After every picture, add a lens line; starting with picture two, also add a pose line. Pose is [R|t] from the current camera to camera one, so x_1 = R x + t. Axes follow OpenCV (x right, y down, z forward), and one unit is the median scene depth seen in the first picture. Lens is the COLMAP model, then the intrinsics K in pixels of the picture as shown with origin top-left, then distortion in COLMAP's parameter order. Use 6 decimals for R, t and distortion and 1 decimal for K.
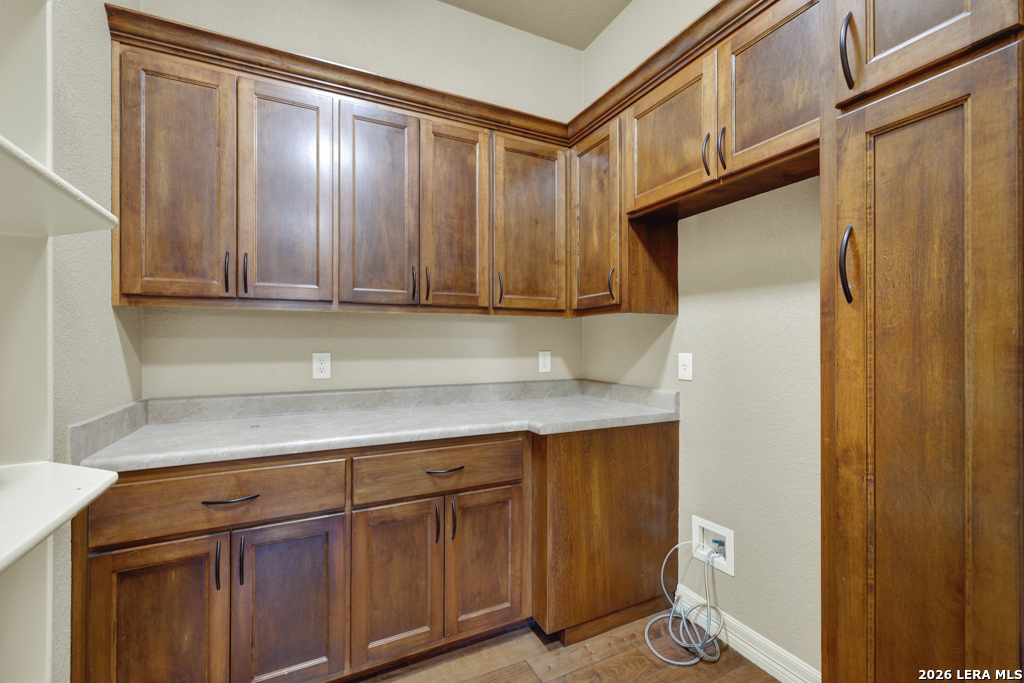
lens RADIAL K [[435.4, 0, 505.6], [0, 435.4, 336.7], [0, 0, 1]] dist [0.000830, 0.000060]
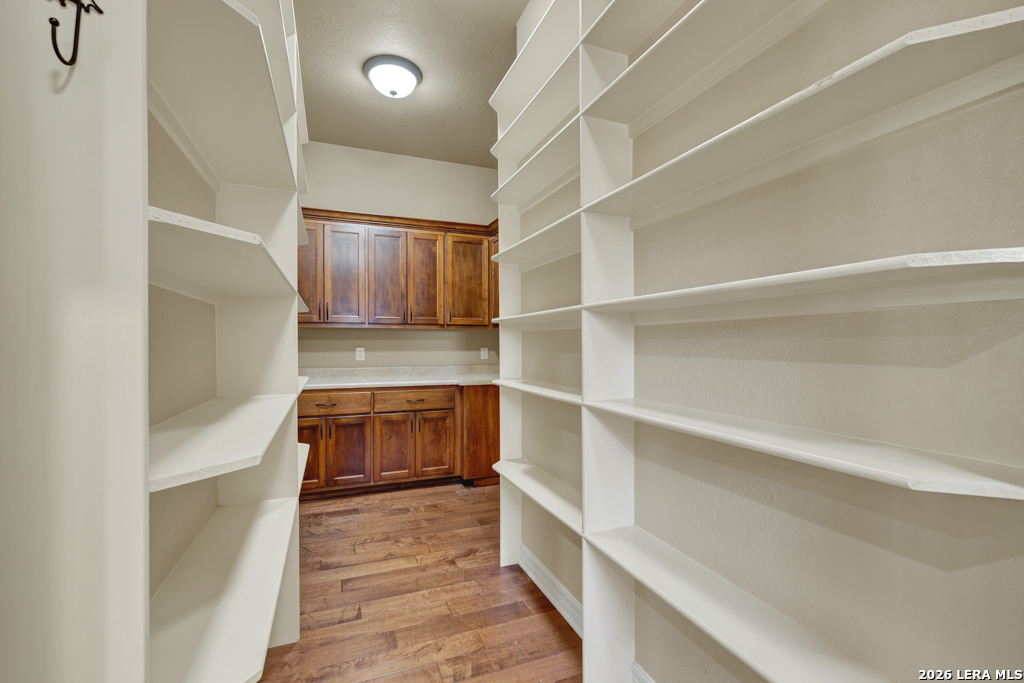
lens RADIAL K [[435.4, 0, 505.6], [0, 435.4, 336.7], [0, 0, 1]] dist [0.000830, 0.000060]
pose [[0.997782, -0.003450, -0.066481, 0.419498], [0.003233, 0.999989, -0.003378, -0.005500], [0.066492, 0.003156, 0.997782, -1.056807]]
